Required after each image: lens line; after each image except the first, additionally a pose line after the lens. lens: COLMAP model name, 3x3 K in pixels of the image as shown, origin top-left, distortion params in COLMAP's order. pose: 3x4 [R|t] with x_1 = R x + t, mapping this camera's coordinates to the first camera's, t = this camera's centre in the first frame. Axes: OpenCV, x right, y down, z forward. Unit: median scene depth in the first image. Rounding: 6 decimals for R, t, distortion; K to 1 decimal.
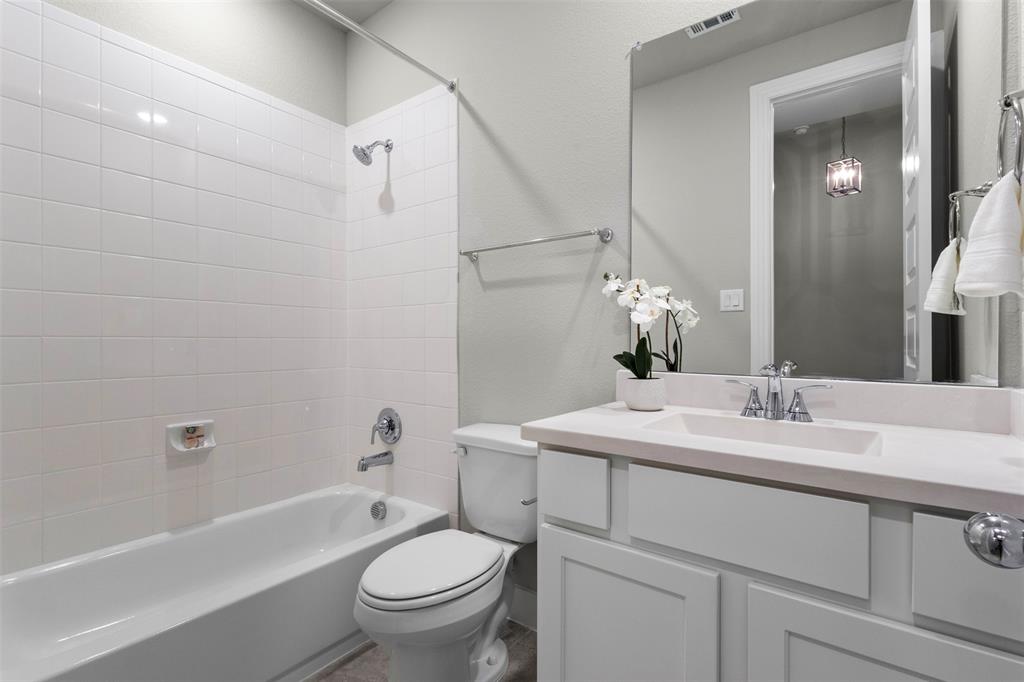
lens RADIAL K [[474.8, 0, 516.5], [0, 474.8, 348.8], [0, 0, 1]] dist [-0.005453, 0.003423]
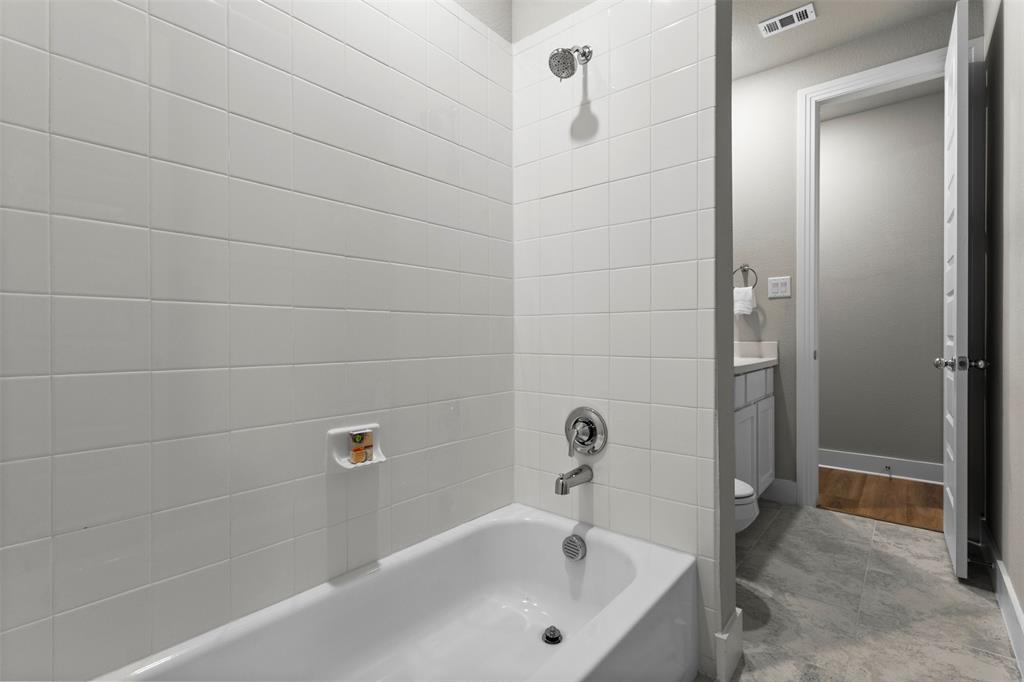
lens RADIAL K [[474.8, 0, 504.2], [0, 474.8, 332.2], [0, 0, 1]] dist [-0.005453, 0.003423]
pose [[0.996568, -0.002355, -0.082745, -0.352381], [0.001073, 0.999879, -0.015534, 0.020835], [0.082771, 0.015392, 0.996450, 0.265118]]
